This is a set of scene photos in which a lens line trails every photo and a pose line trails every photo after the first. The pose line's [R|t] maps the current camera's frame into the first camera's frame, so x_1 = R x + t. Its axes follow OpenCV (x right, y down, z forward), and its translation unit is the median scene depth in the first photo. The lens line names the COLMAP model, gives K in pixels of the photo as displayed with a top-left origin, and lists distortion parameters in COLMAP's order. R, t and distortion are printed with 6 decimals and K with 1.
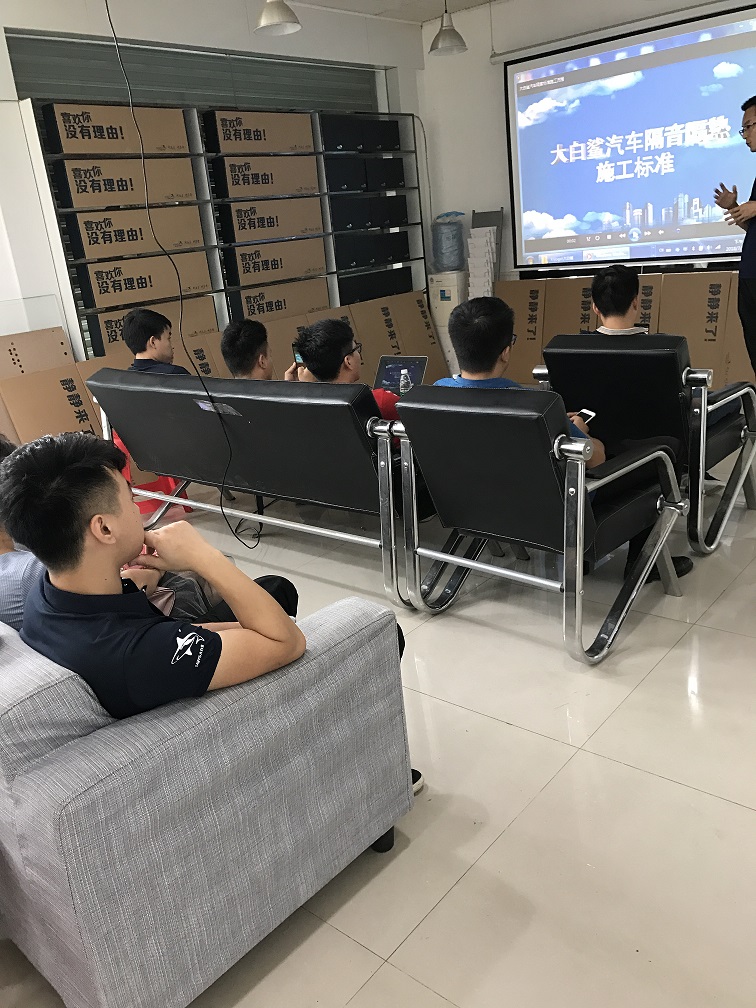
lens RADIAL K [[850.0, 0, 378.0], [0, 850.0, 504.0], [0, 0, 1]] dist [-0.066290, 0.135277]
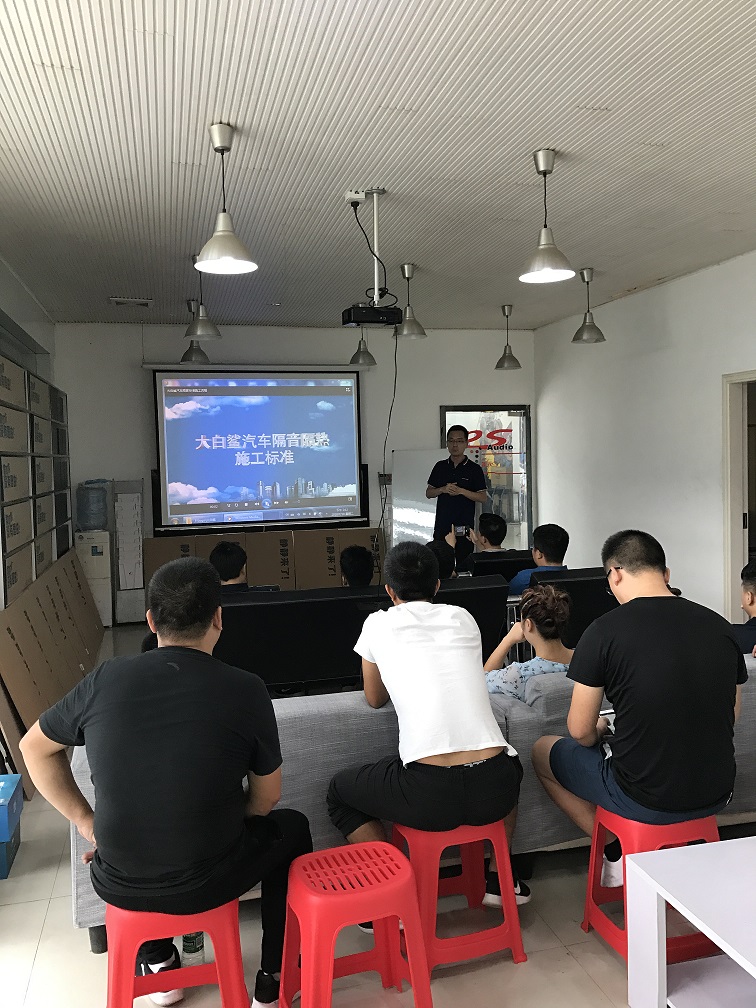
lens RADIAL K [[832.8, 0, 378.0], [0, 832.8, 504.0], [0, 0, 1]] dist [0.003875, -0.007843]
pose [[0.572177, 0.038689, 0.819217, -0.708760], [0.224316, 0.953415, -0.201699, -0.005221], [-0.788857, 0.299171, 0.536844, 0.132714]]
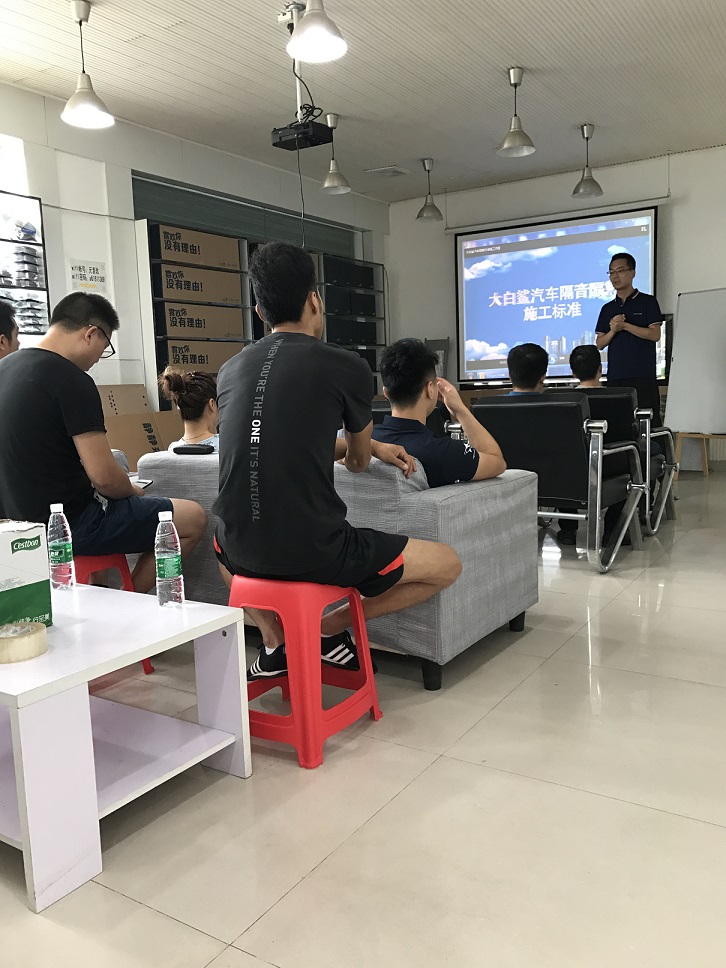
lens RADIAL K [[799.8, 0, 363.0], [0, 799.8, 484.0], [0, 0, 1]] dist [0.003875, -0.007843]
pose [[0.989408, 0.048080, 0.136968, -0.163589], [-0.020019, 0.979732, -0.199311, 0.140399], [-0.143775, 0.194458, 0.970317, -0.162859]]
